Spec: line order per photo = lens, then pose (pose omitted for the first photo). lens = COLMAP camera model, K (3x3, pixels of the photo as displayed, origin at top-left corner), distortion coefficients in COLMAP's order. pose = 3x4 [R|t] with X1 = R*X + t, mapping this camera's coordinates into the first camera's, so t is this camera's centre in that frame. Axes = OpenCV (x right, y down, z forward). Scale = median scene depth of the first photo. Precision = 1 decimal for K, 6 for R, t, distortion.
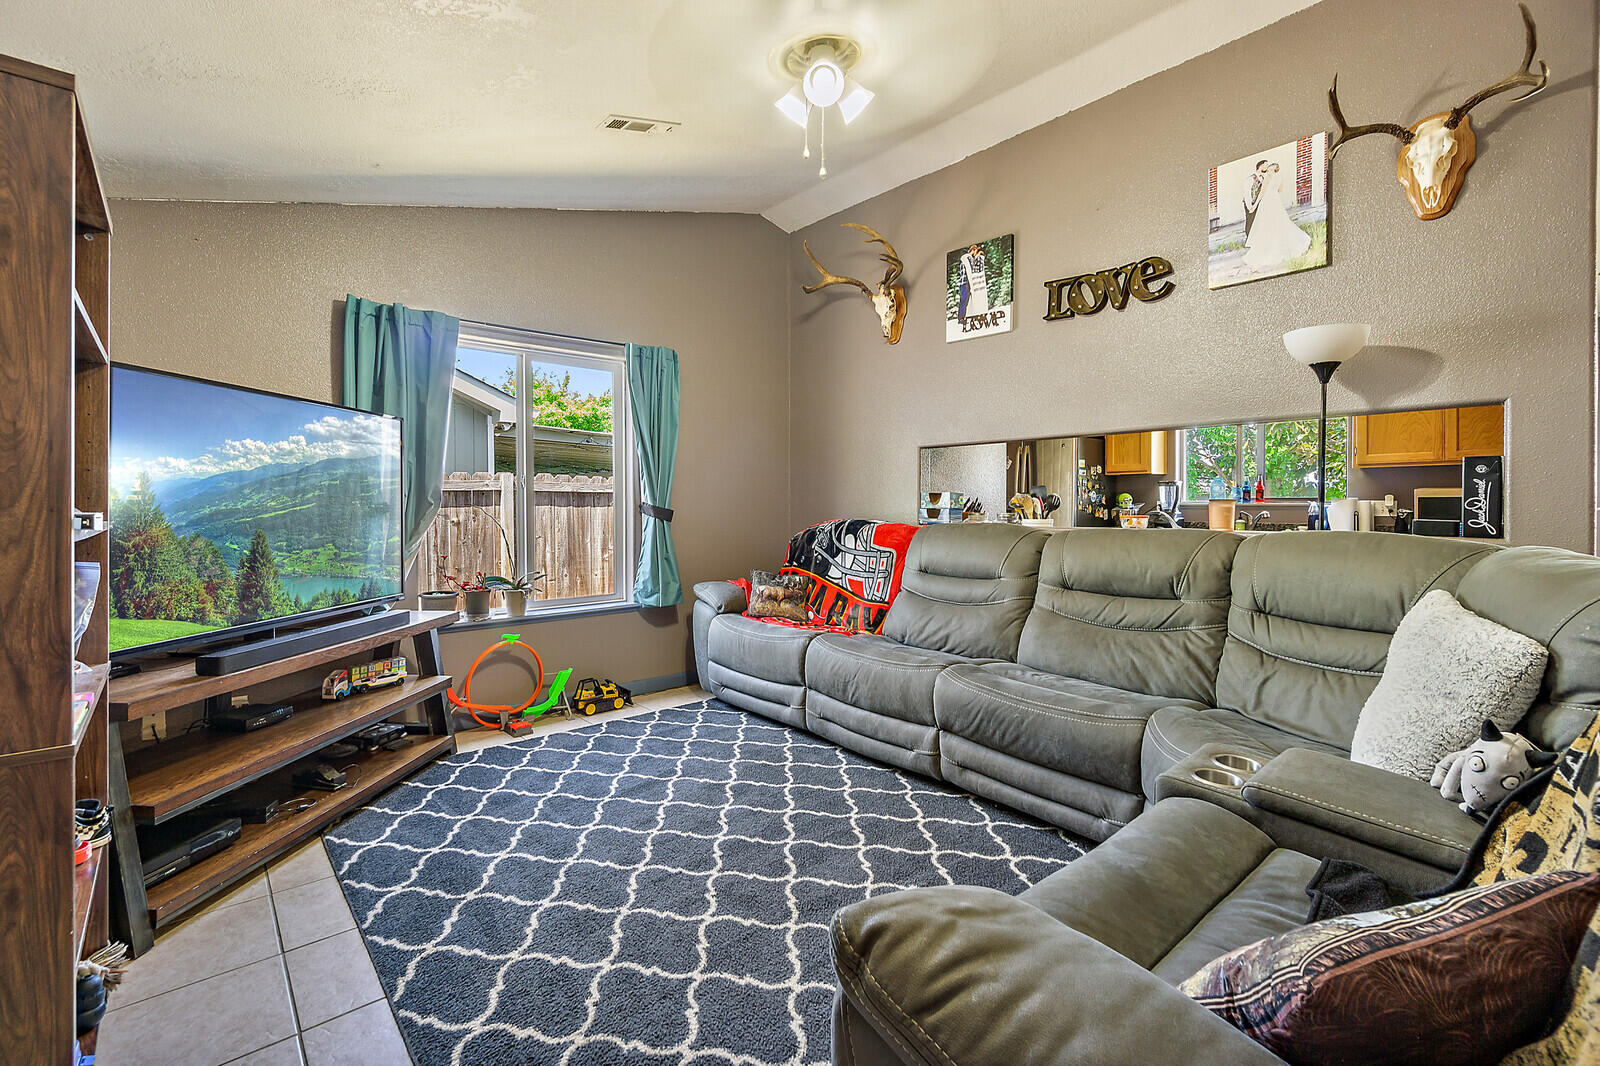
lens RADIAL K [[700.7, 0, 791.8], [0, 700.7, 495.8], [0, 0, 1]] dist [-0.003246, -0.000495]
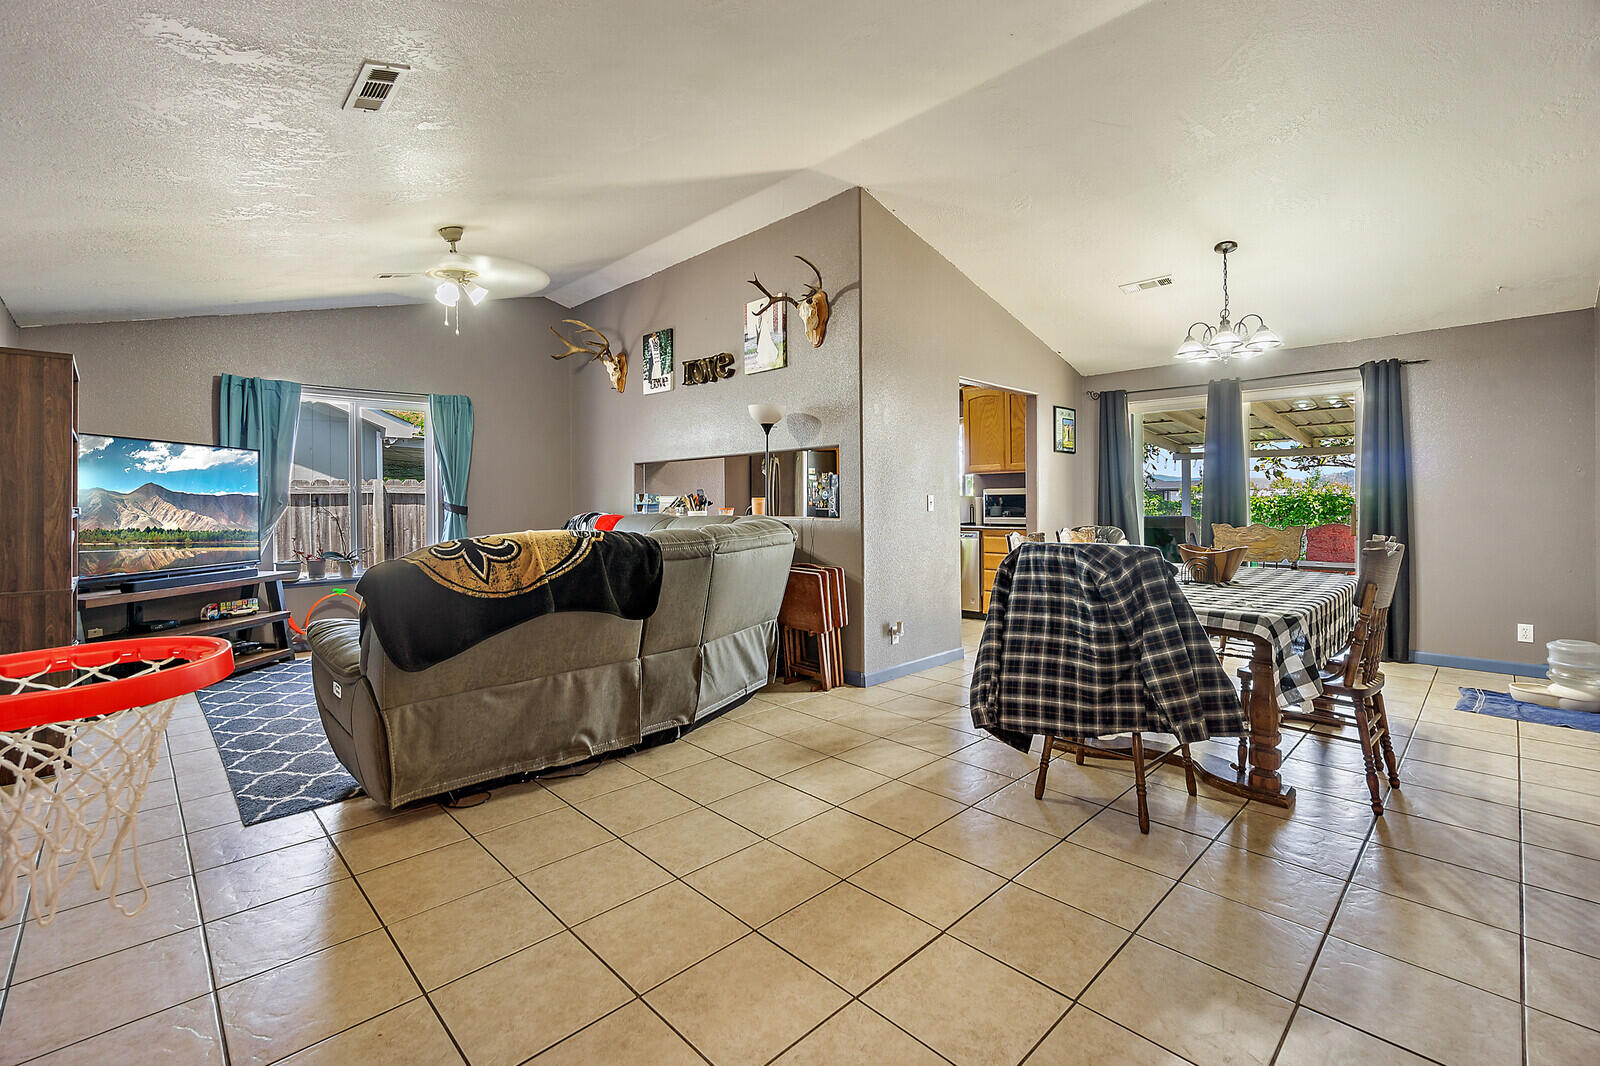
lens RADIAL K [[700.7, 0, 790.7], [0, 700.7, 490.3], [0, 0, 1]] dist [-0.000976, -0.000046]
pose [[0.998704, -0.005276, 0.050630, 0.560063], [0.005512, 0.999975, -0.004530, -0.005073], [-0.050604, 0.004803, 0.998707, -0.638988]]
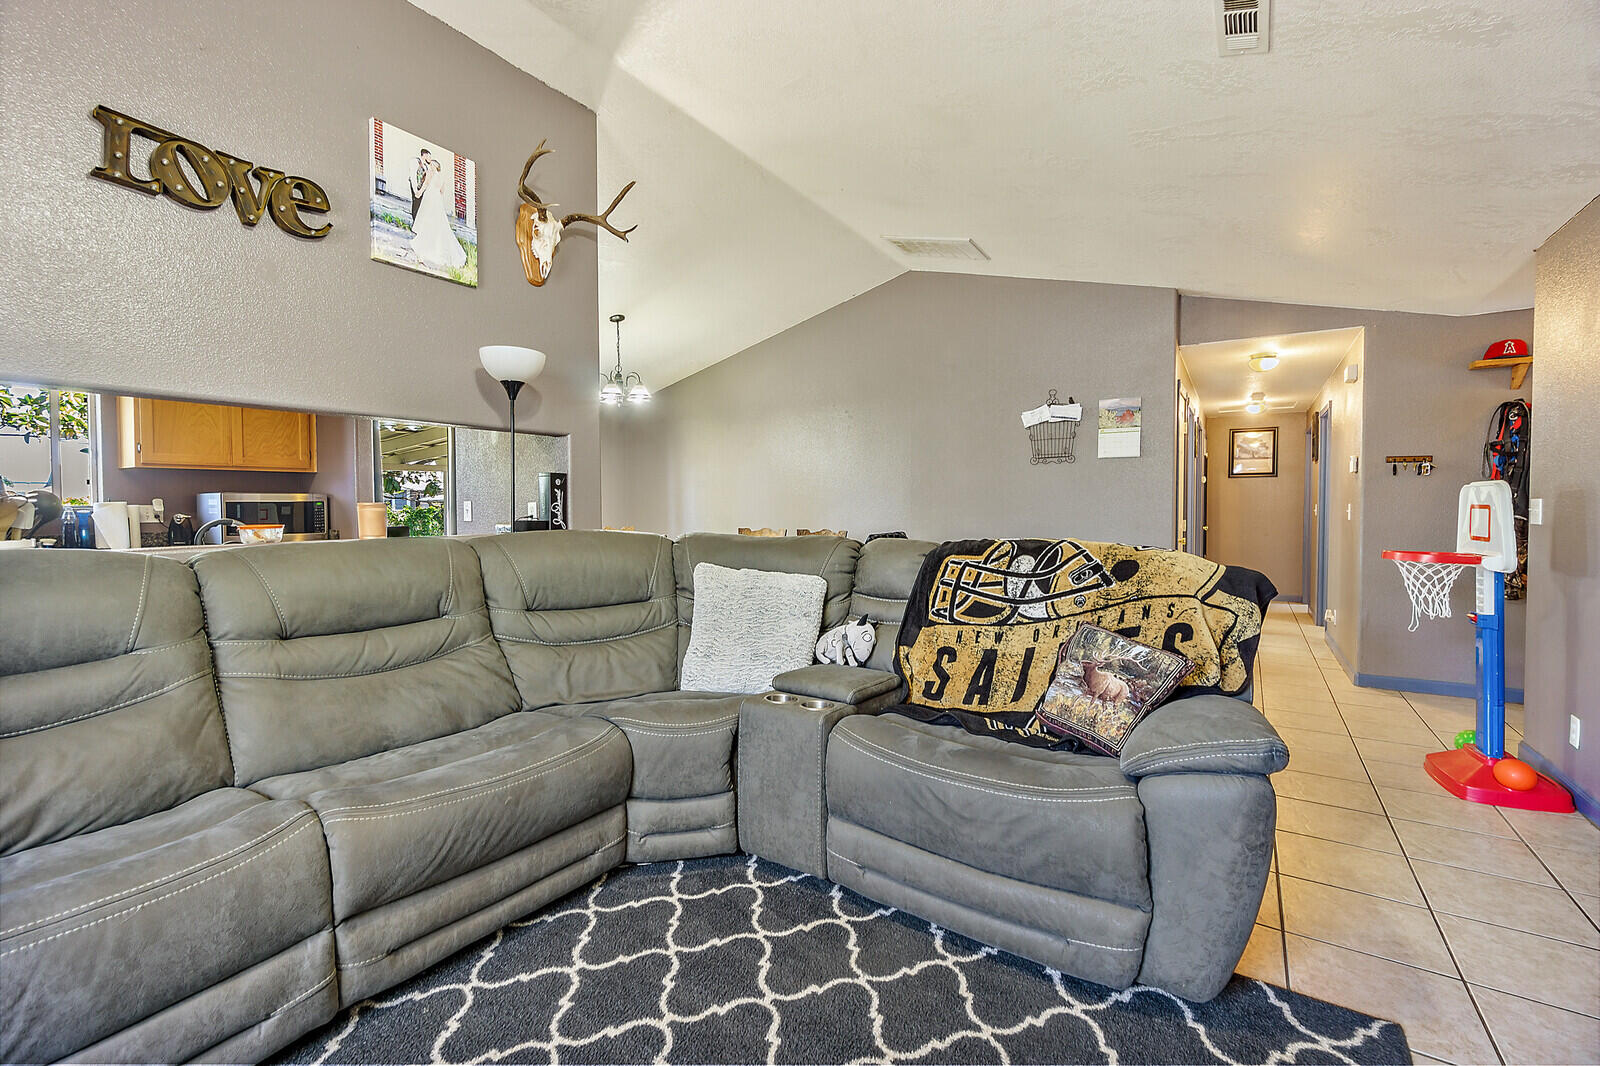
lens RADIAL K [[674.9, 0, 797.4], [0, 674.9, 515.0], [0, 0, 1]] dist [-0.000909, -0.000092]
pose [[-0.262418, -0.012045, 0.964879, -0.308815], [-0.006672, 0.999921, 0.010668, 0.007015], [-0.964931, -0.003638, -0.262477, 0.644873]]
